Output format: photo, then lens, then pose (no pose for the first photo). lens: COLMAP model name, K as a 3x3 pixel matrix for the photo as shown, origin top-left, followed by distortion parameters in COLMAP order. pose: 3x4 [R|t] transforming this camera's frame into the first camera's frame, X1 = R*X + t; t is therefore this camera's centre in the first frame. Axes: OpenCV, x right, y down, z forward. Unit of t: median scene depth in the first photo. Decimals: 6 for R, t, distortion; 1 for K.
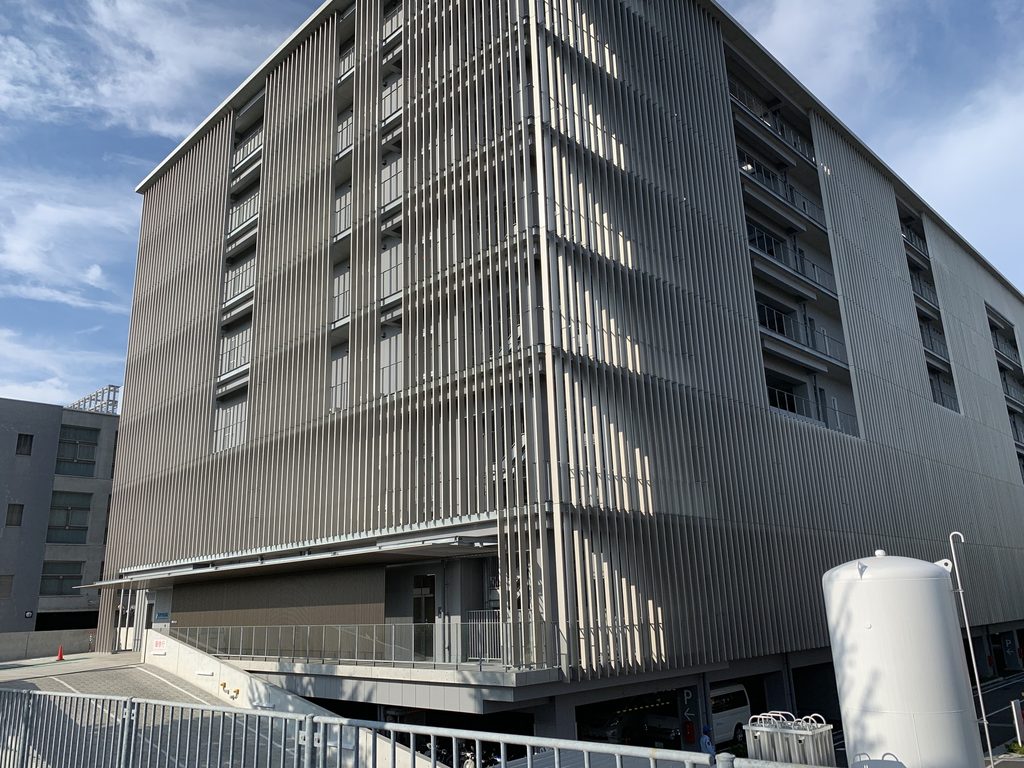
lens RADIAL K [[787.0, 0, 512.1], [0, 787.0, 376.3], [0, 0, 1]] dist [0.013250, -0.029912]
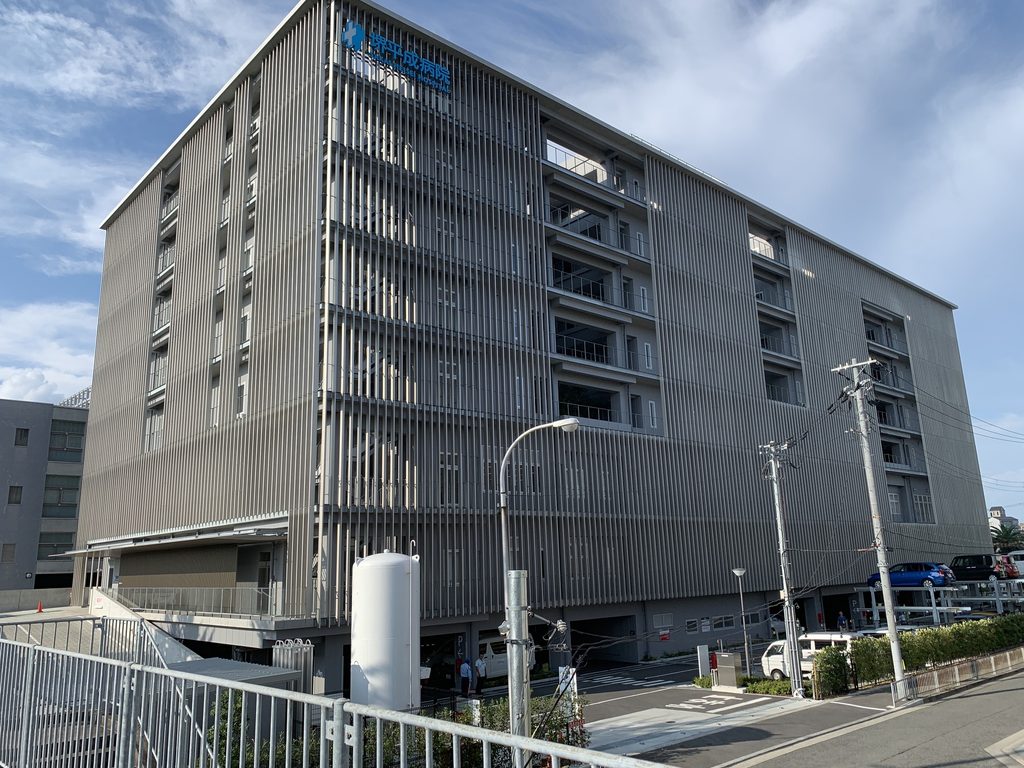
lens RADIAL K [[787.0, 0, 512.1], [0, 787.0, 376.3], [0, 0, 1]] dist [0.013250, -0.029912]
pose [[0.998716, -0.008574, -0.049933, 0.329002], [0.011039, 0.998723, 0.049298, -0.097483], [0.049446, -0.049786, 0.997535, -0.278359]]
